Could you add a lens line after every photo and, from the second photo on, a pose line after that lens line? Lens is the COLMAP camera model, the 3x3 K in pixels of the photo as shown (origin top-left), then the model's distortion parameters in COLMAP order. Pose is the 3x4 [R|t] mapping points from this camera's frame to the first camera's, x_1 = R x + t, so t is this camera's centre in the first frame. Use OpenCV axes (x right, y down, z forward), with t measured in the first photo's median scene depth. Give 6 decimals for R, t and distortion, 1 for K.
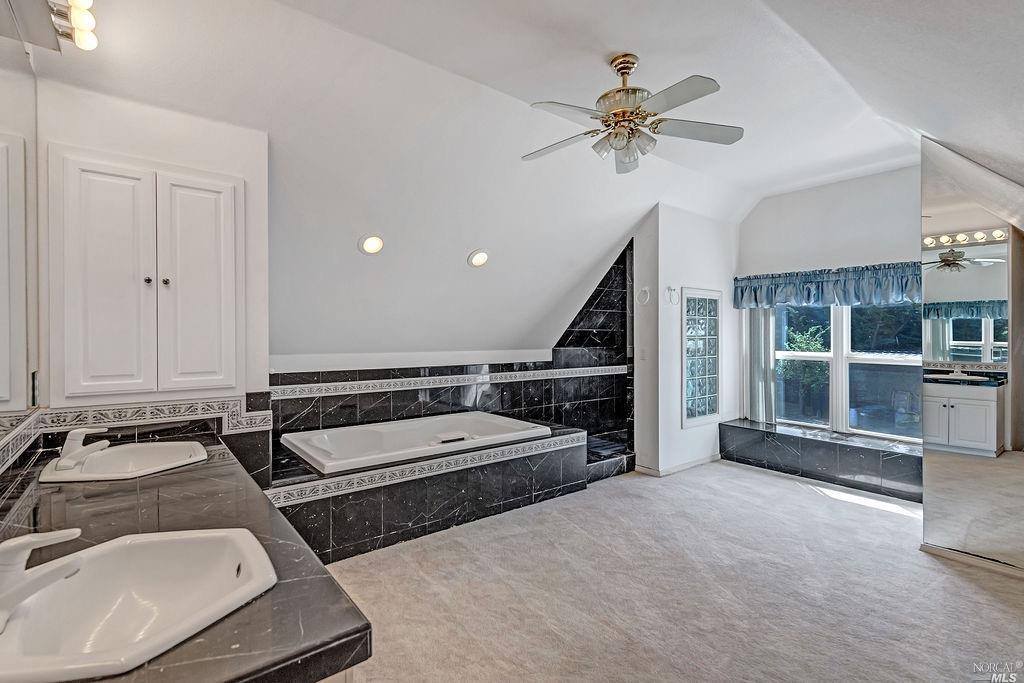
lens RADIAL K [[467.1, 0, 533.7], [0, 467.1, 334.5], [0, 0, 1]] dist [-0.000253, -0.000433]
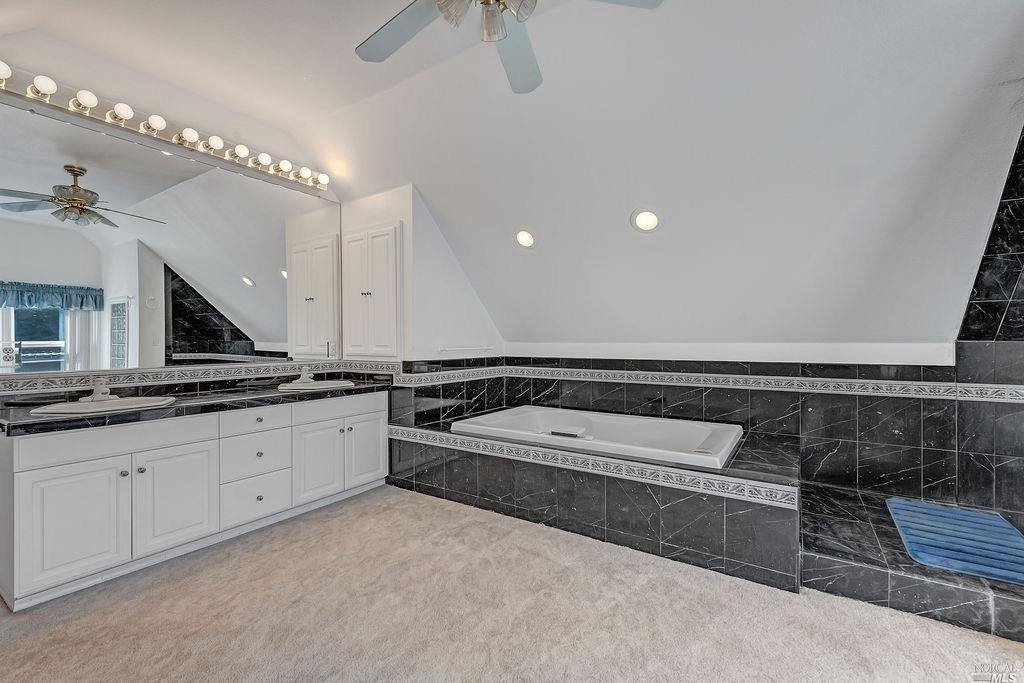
lens RADIAL K [[435.8, 0, 512.0], [0, 435.8, 341.5], [0, 0, 1]] dist [-0.000147, 0.000164]
pose [[0.292307, -0.000819, -0.956324, 0.527631], [0.006290, 0.999980, 0.001067, 0.036926], [0.956304, -0.006327, 0.292306, 0.565694]]
